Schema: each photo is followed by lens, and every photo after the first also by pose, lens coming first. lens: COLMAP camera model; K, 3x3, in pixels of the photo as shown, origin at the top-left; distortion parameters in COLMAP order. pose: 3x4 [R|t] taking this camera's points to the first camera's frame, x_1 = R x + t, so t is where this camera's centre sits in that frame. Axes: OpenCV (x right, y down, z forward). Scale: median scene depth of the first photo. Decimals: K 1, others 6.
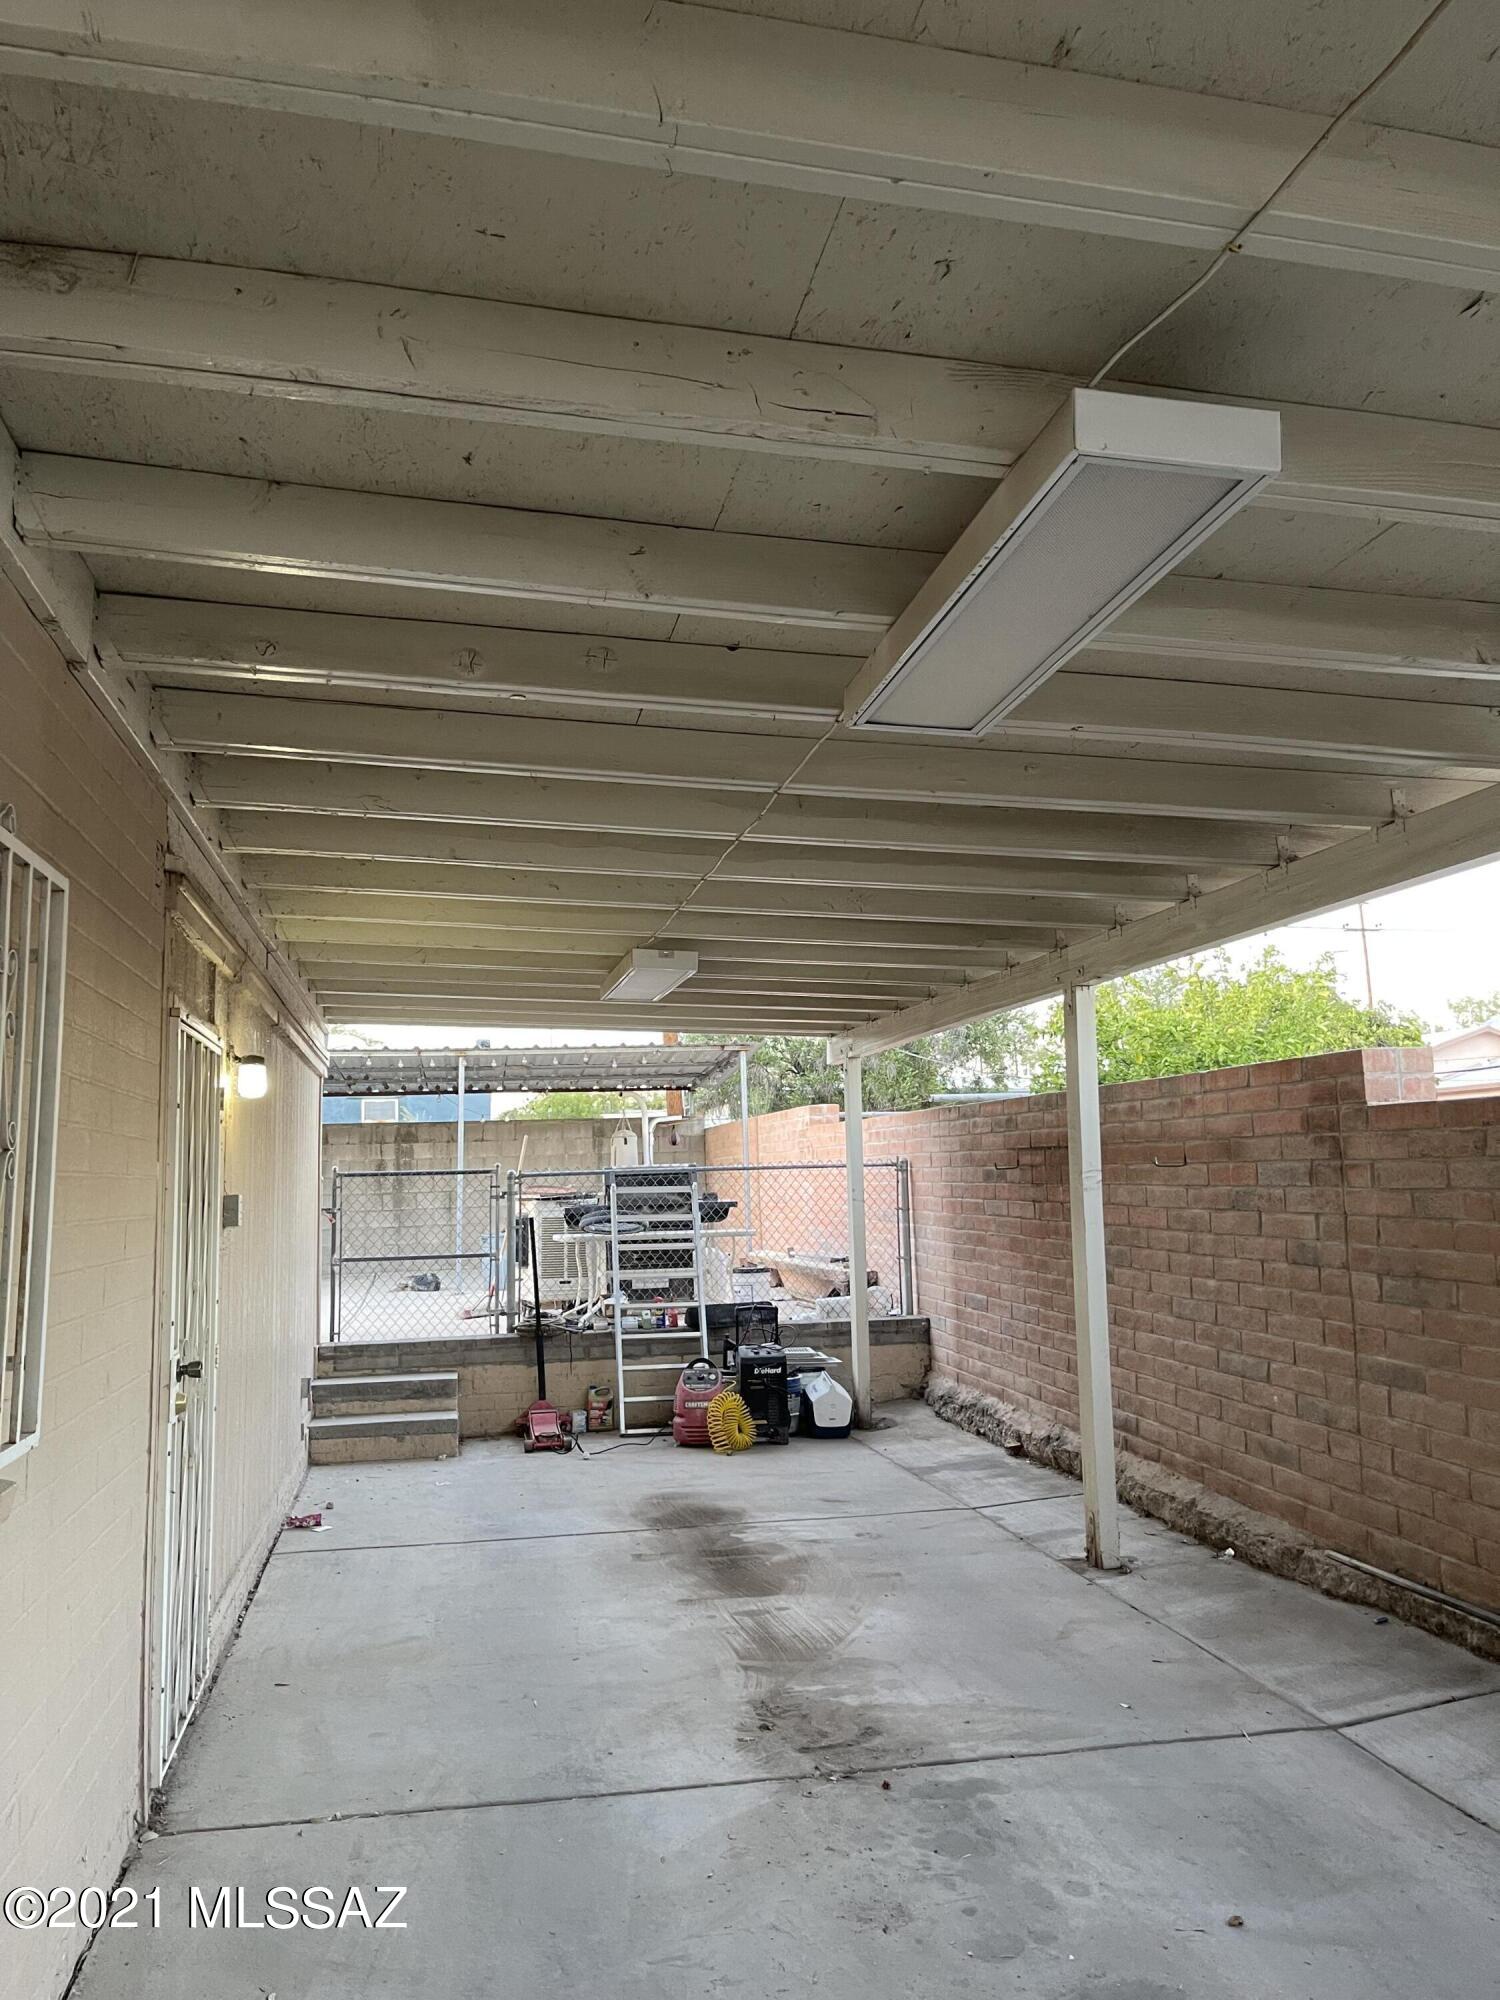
lens RADIAL K [[1503.6, 0, 748.7], [0, 1503.6, 998.9], [0, 0, 1]] dist [0.062257, -0.088717]
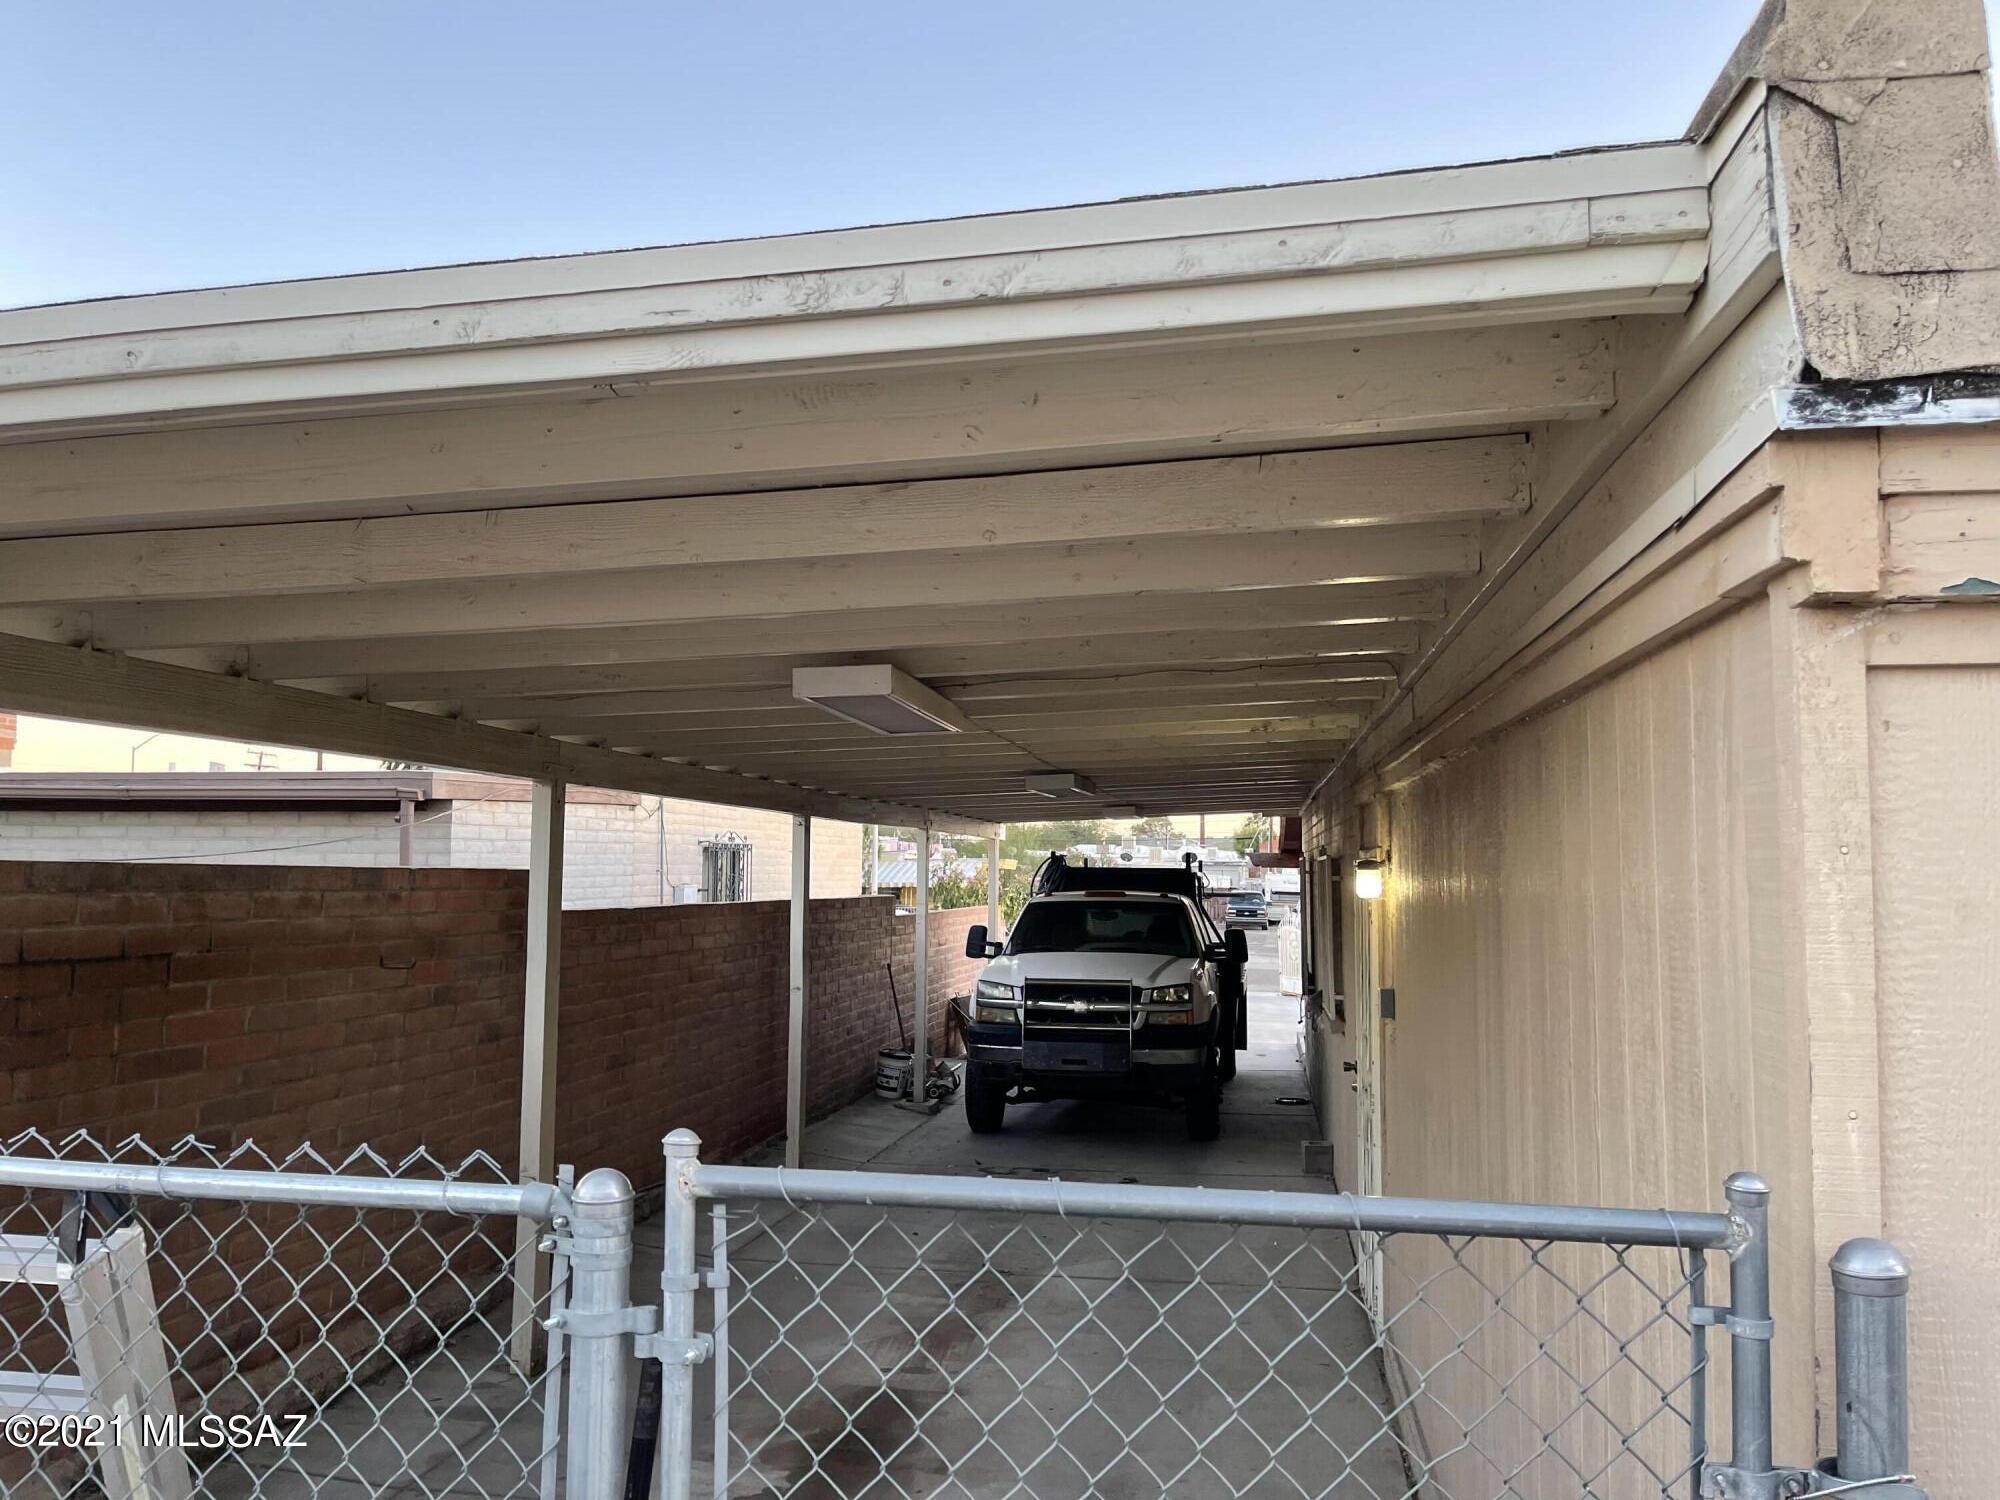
lens RADIAL K [[1503.6, 0, 999.2], [0, 1503.6, 754.3], [0, 0, 1]] dist [0.062257, -0.088717]
pose [[-0.932698, 0.046345, 0.357667, -0.404207], [-0.027725, 0.979562, -0.199225, 0.162624], [-0.359590, -0.195733, -0.912351, 1.796411]]
